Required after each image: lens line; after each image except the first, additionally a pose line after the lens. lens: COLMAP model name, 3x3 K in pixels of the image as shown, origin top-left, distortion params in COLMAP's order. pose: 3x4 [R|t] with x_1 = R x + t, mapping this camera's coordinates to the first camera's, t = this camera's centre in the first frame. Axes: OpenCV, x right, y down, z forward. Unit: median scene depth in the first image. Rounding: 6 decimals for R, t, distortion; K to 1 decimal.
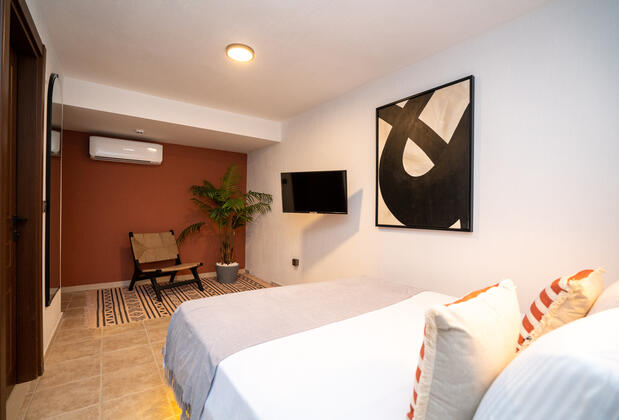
lens RADIAL K [[286.2, 0, 310.8], [0, 286.2, 212.7], [0, 0, 1]] dist [-0.017663, 0.000557]
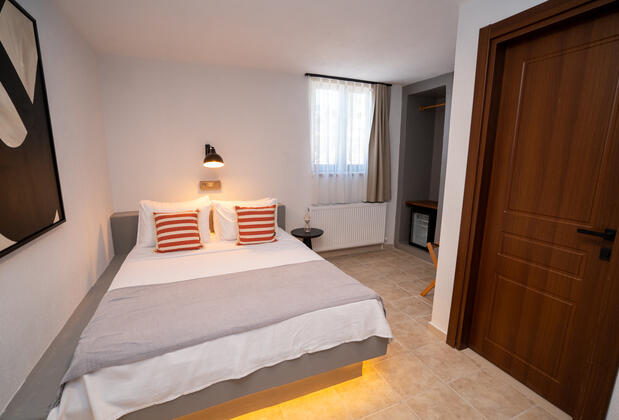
lens RADIAL K [[286.2, 0, 310.8], [0, 286.2, 212.7], [0, 0, 1]] dist [-0.017663, 0.000557]
pose [[-0.973353, -0.066733, 0.219387, -0.394310], [-0.022898, 0.980222, 0.196572, -0.162653], [-0.228165, 0.186311, -0.955630, 1.856979]]
